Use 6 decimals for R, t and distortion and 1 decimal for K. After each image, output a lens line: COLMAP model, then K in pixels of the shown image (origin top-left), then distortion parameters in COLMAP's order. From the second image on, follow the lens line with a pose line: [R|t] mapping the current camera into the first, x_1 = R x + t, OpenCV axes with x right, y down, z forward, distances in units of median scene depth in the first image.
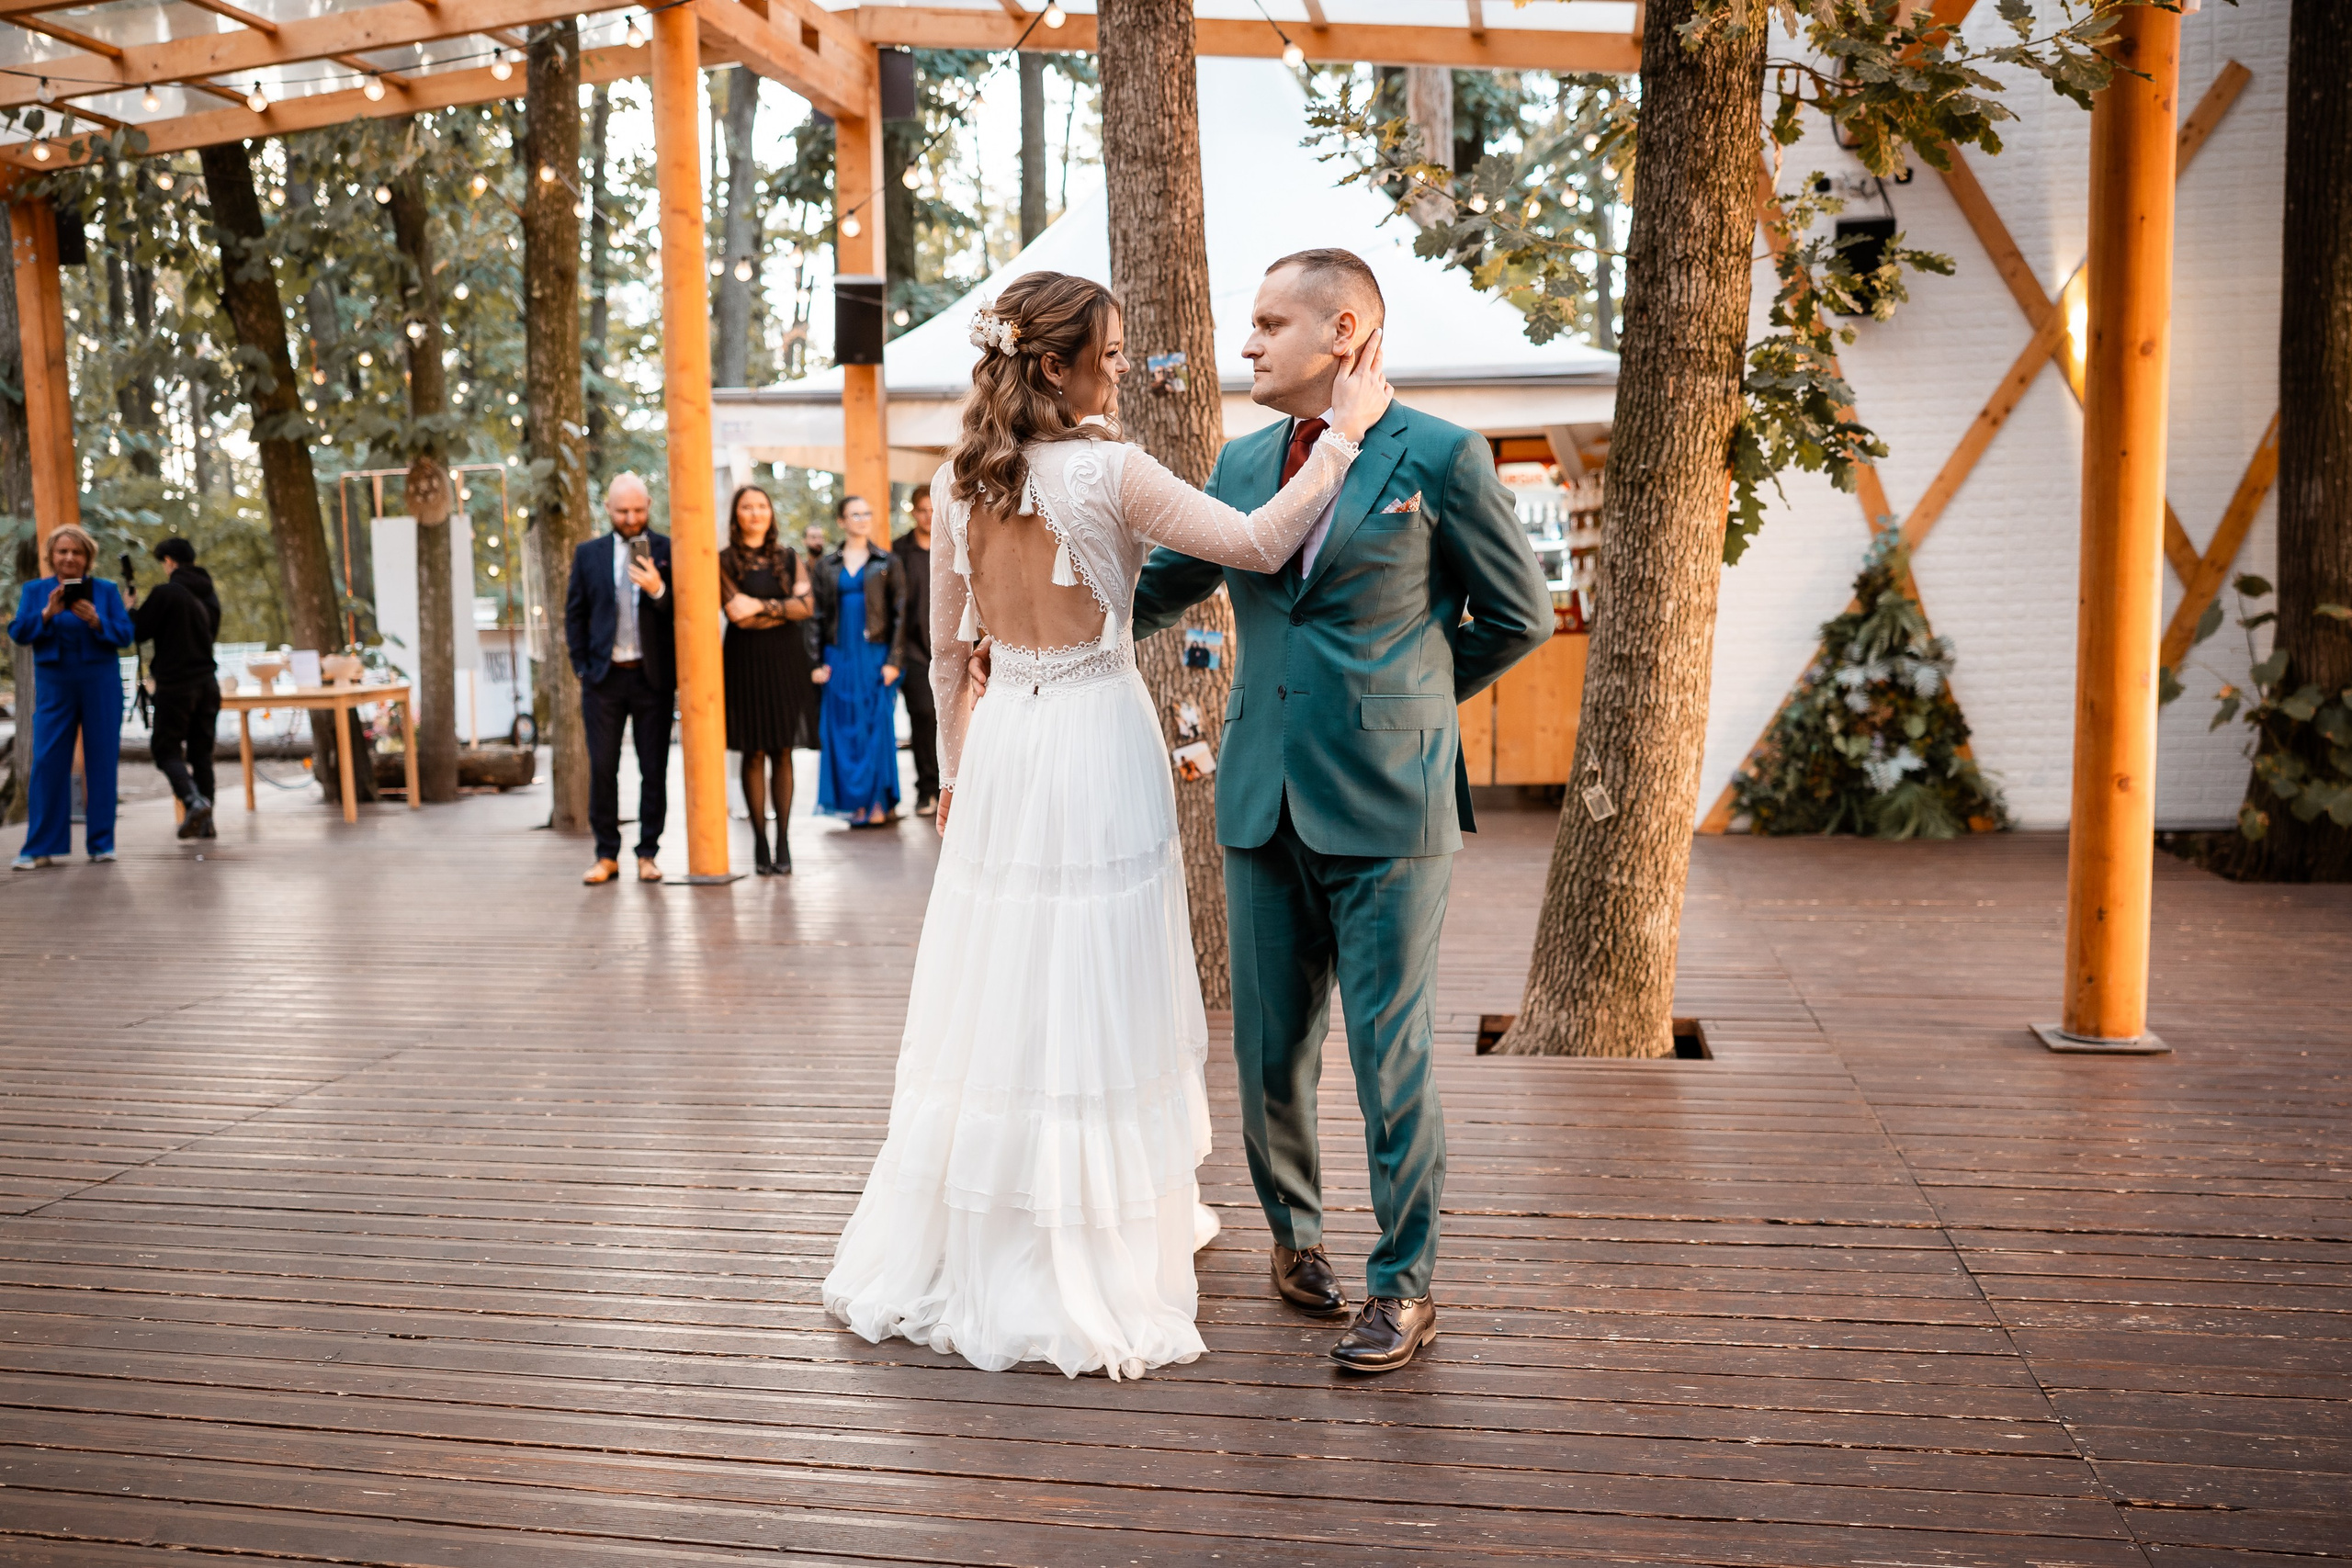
lens RADIAL K [[1956.8, 0, 1132.6], [0, 1956.8, 828.7], [0, 0, 1]] dist [-0.056205, 0.043211]
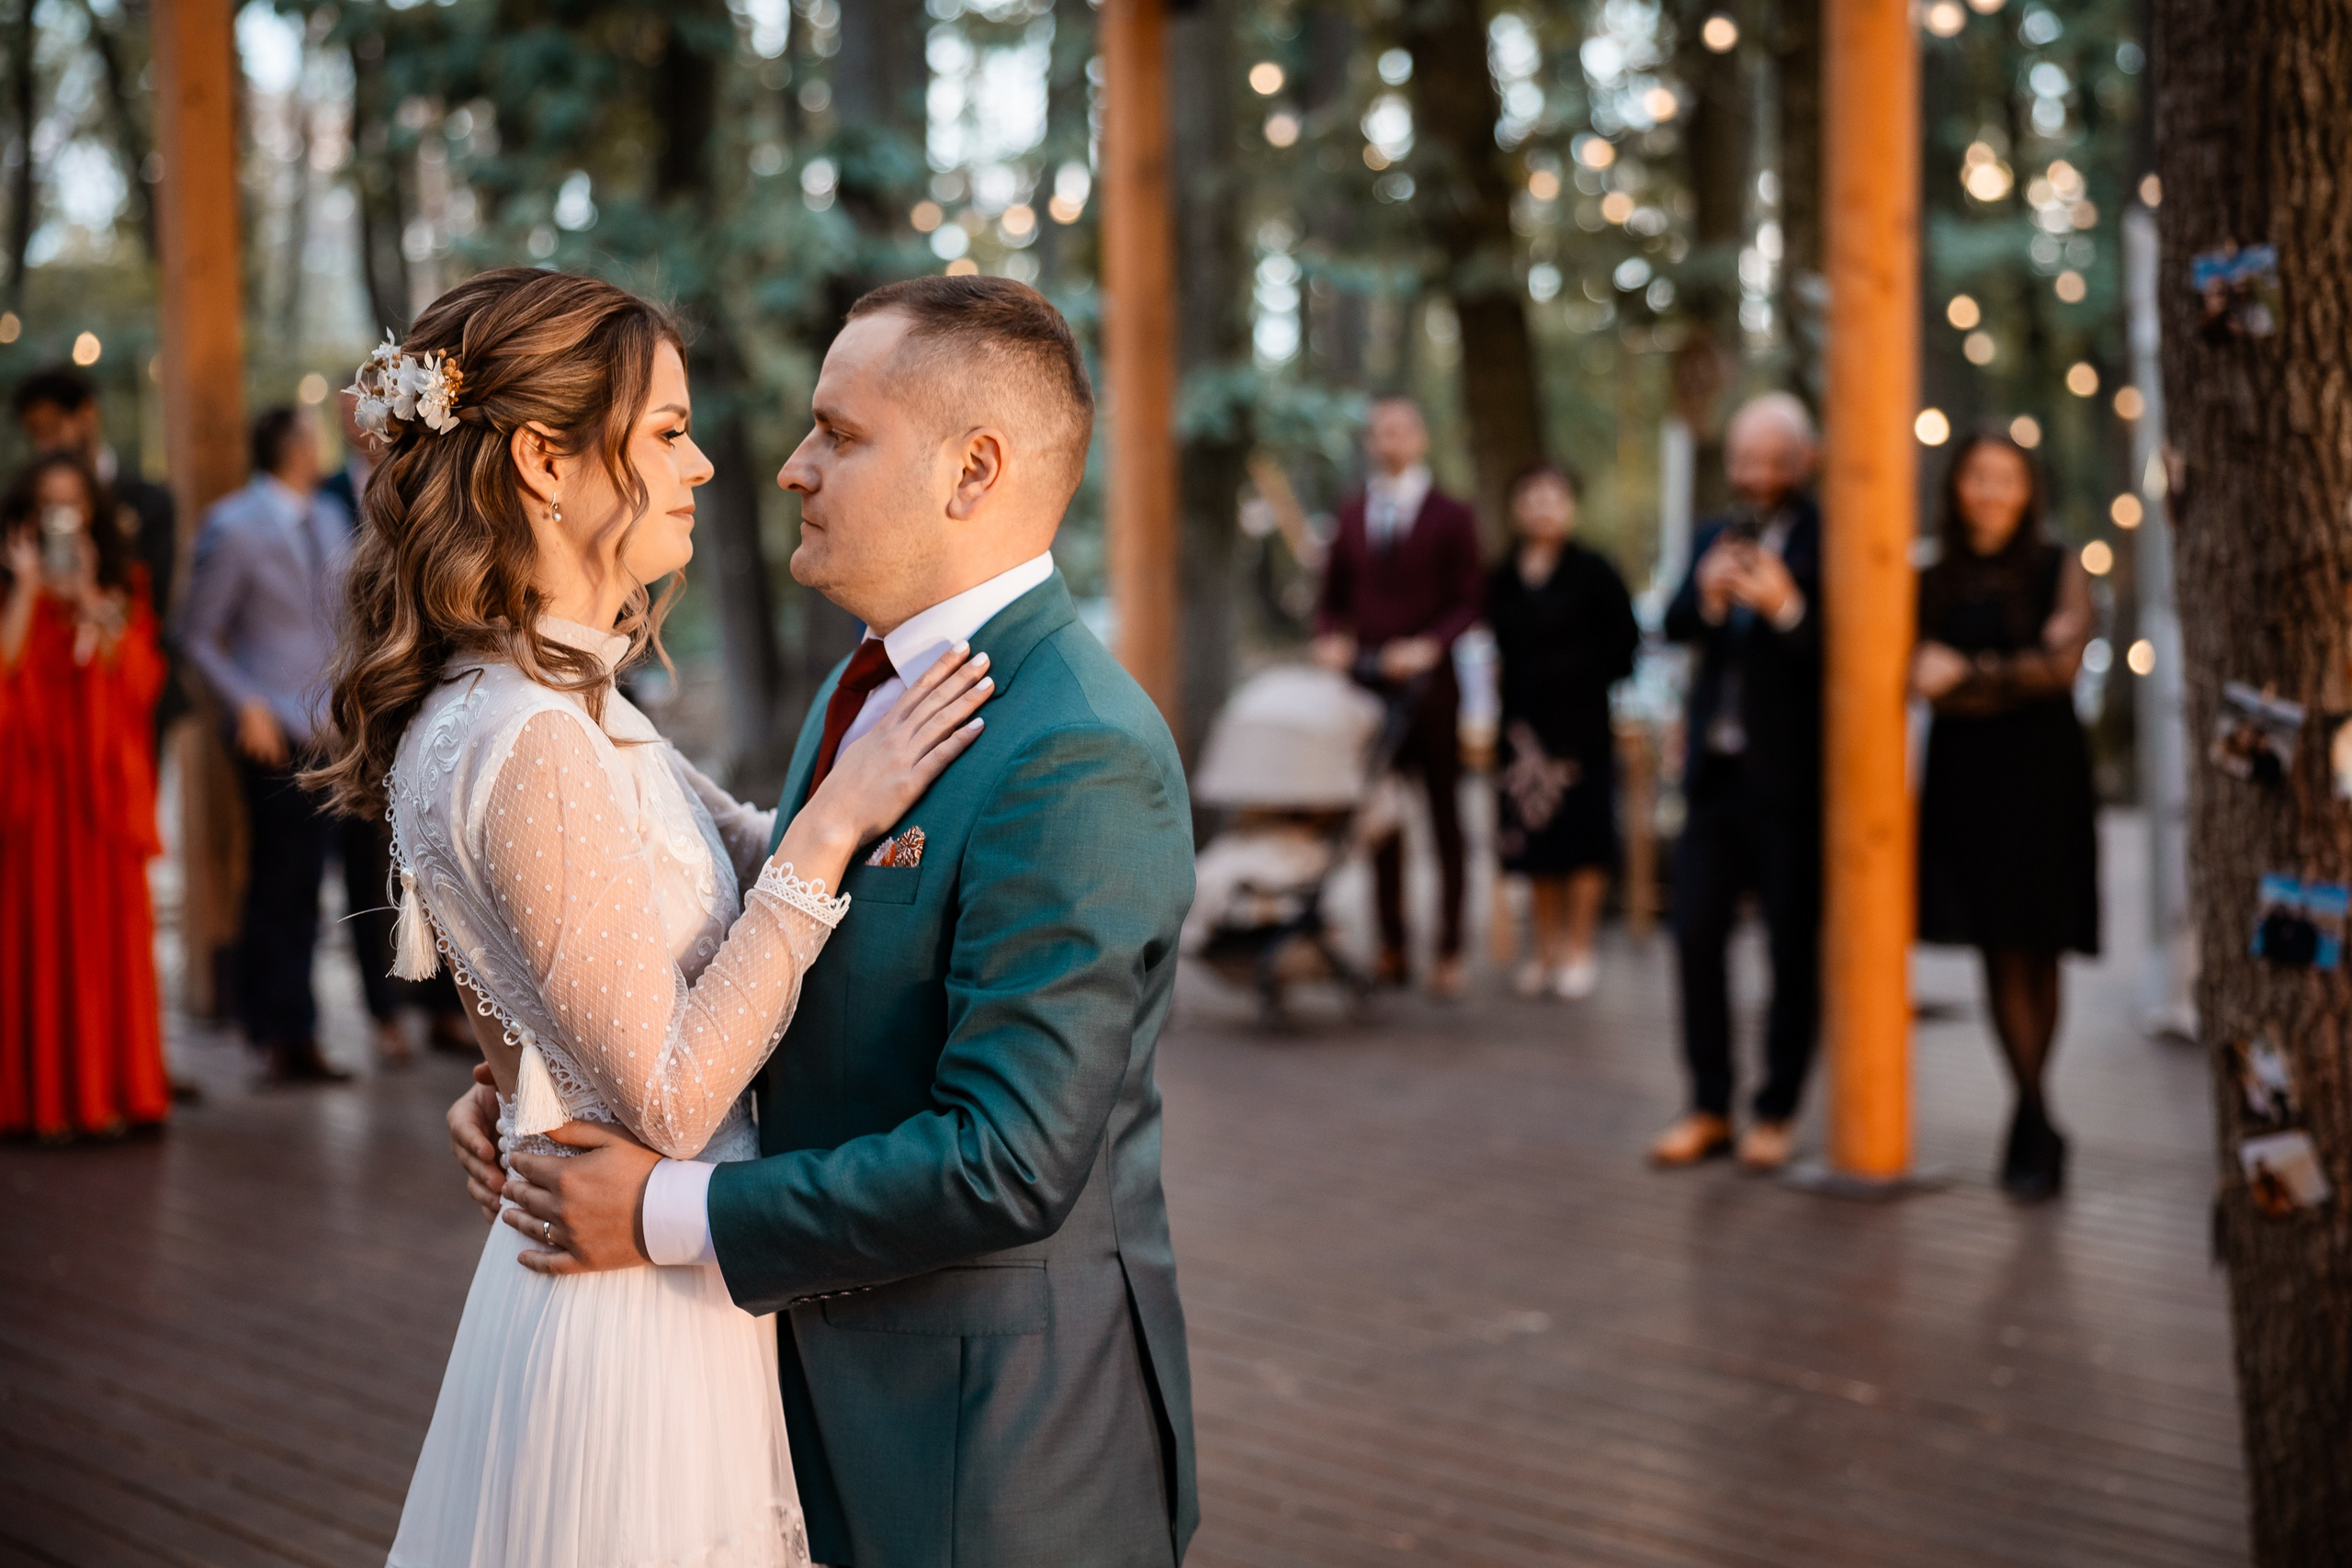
lens RADIAL K [[3784.1, 0, 1174.9], [0, 3784.1, 773.9], [0, 0, 1]] dist [0.082890, 0.000000]
pose [[0.822389, 0.059092, -0.565848, 0.312830], [-0.076170, 0.997073, -0.006579, -0.101835], [0.563803, 0.048511, 0.824483, 0.164327]]
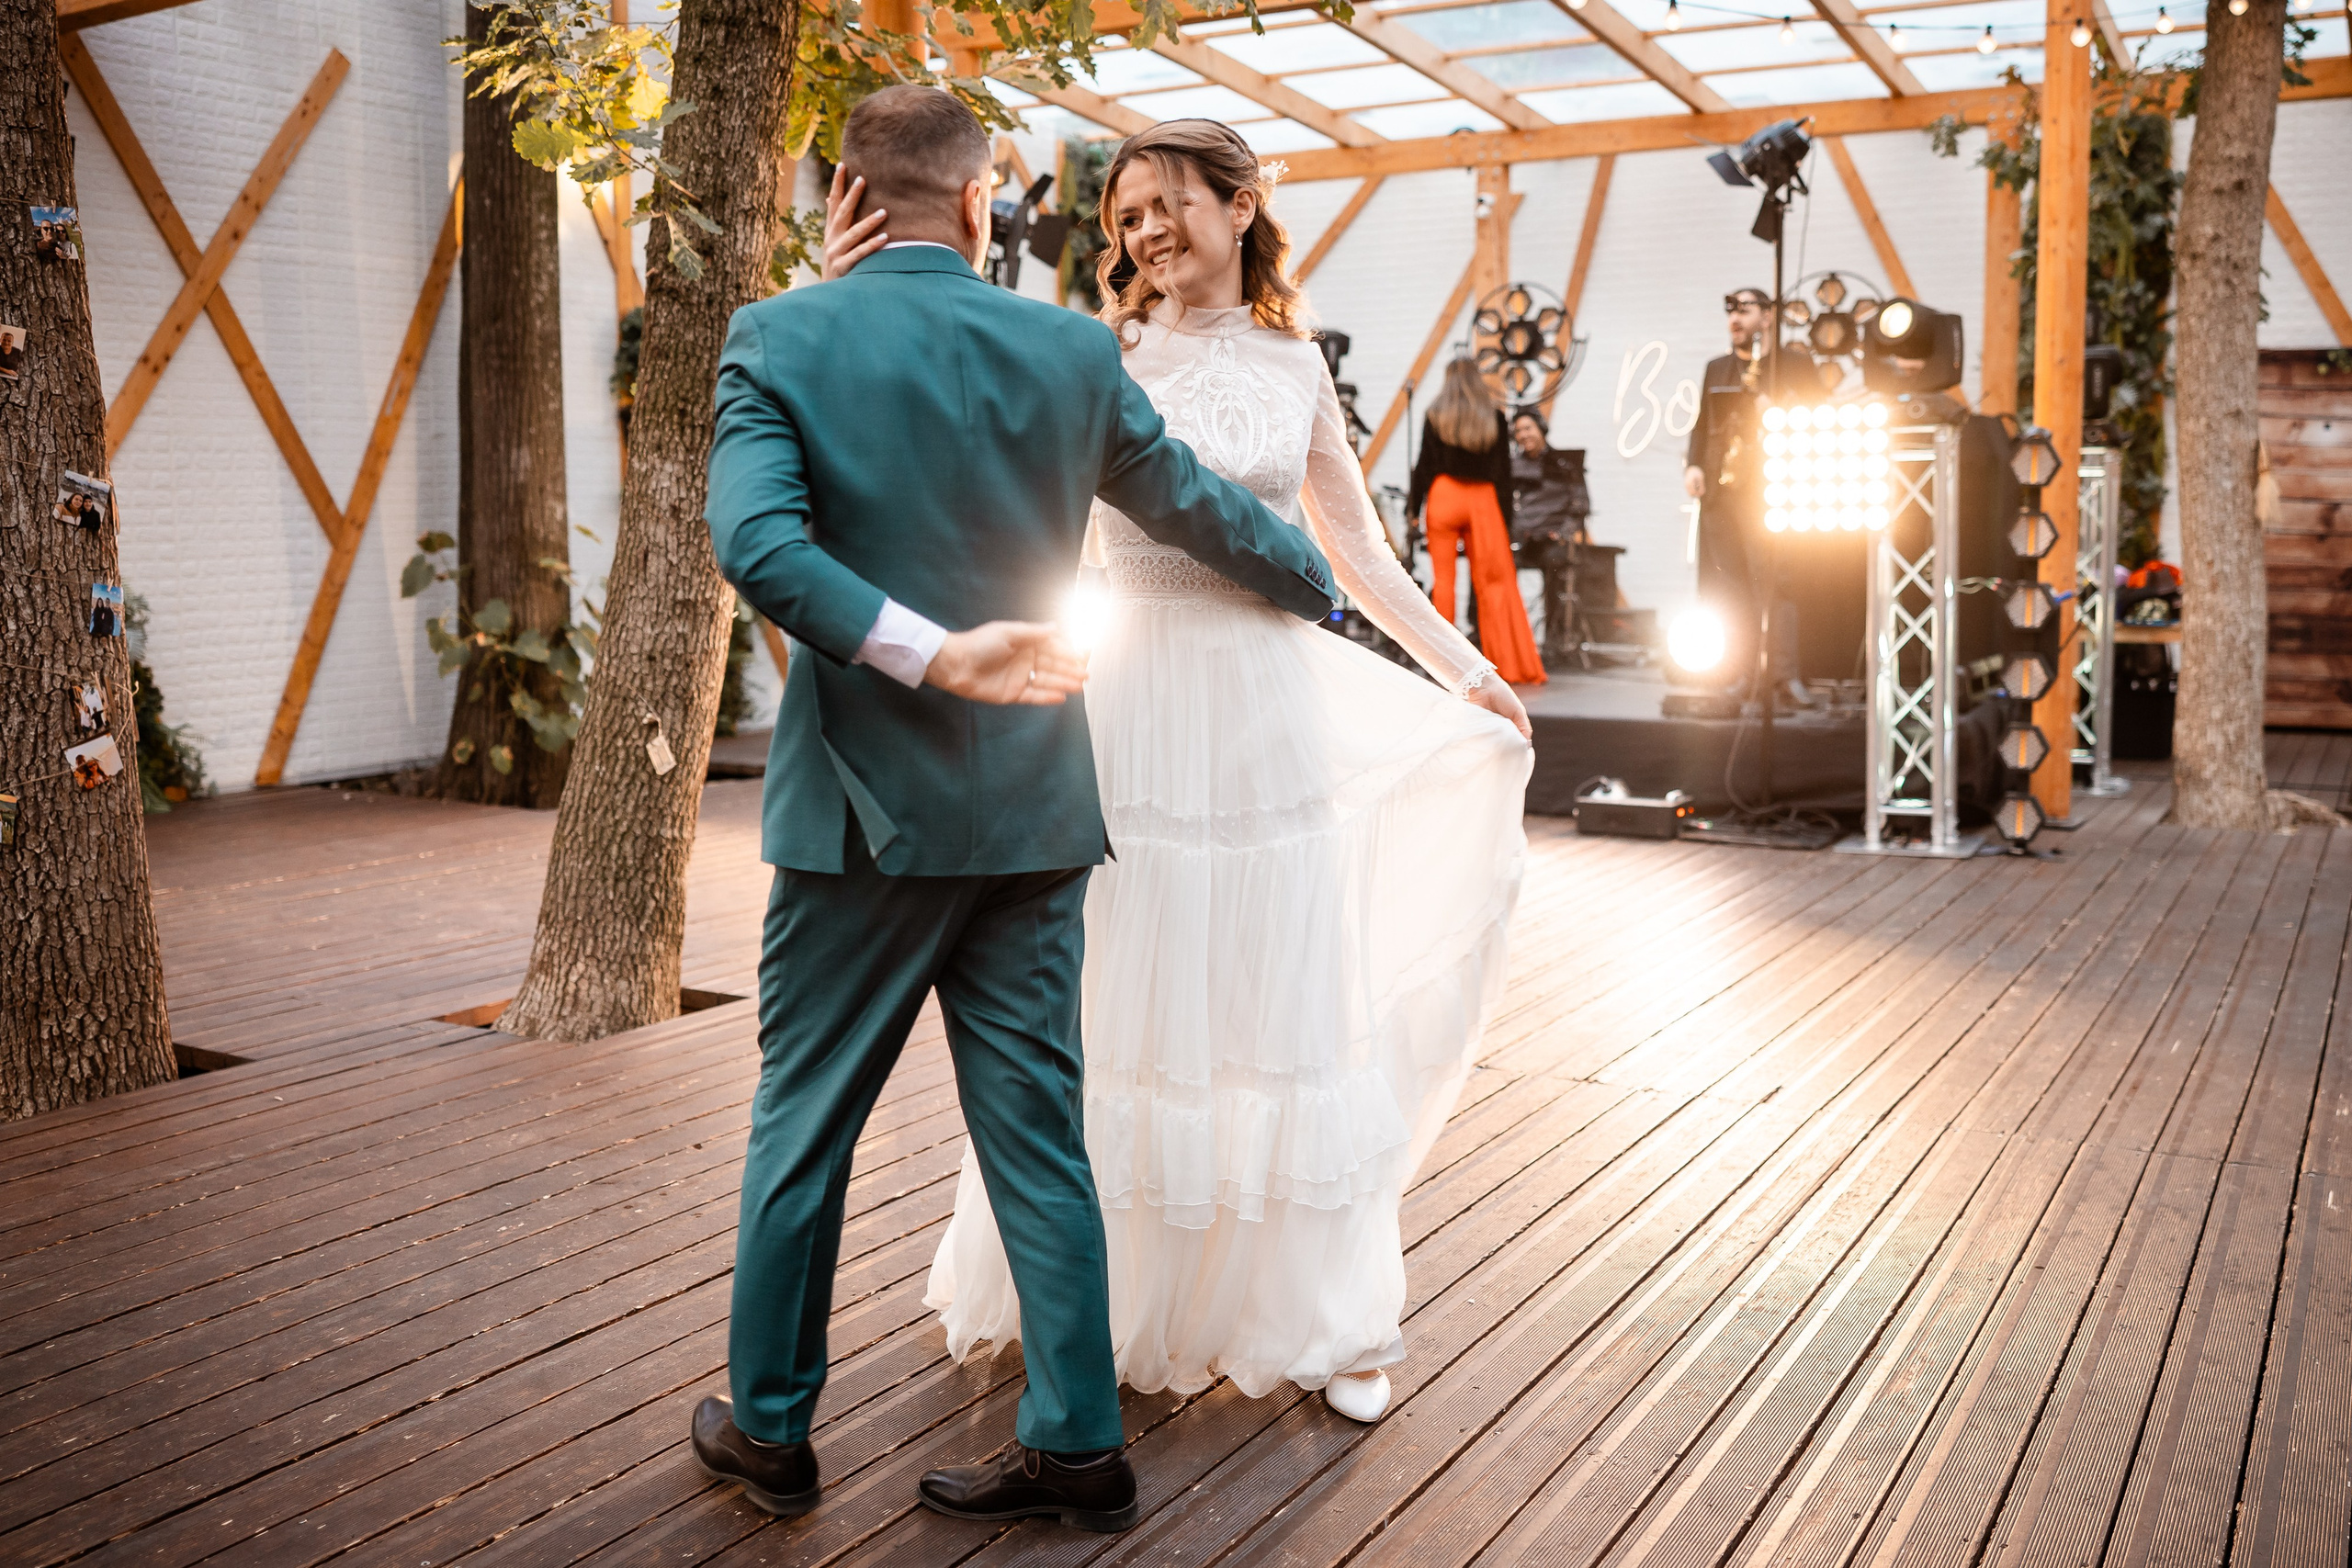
lens RADIAL K [[1956.8, 0, 1200.3], [0, 1956.8, 728.5], [0, 0, 1]] dist [-0.056205, 0.043211]
pose [[0.385514, -0.076703, 0.919508, -0.491702], [0.106473, 0.993580, 0.038242, -0.031401], [-0.916538, 0.083160, 0.391206, 0.342585]]
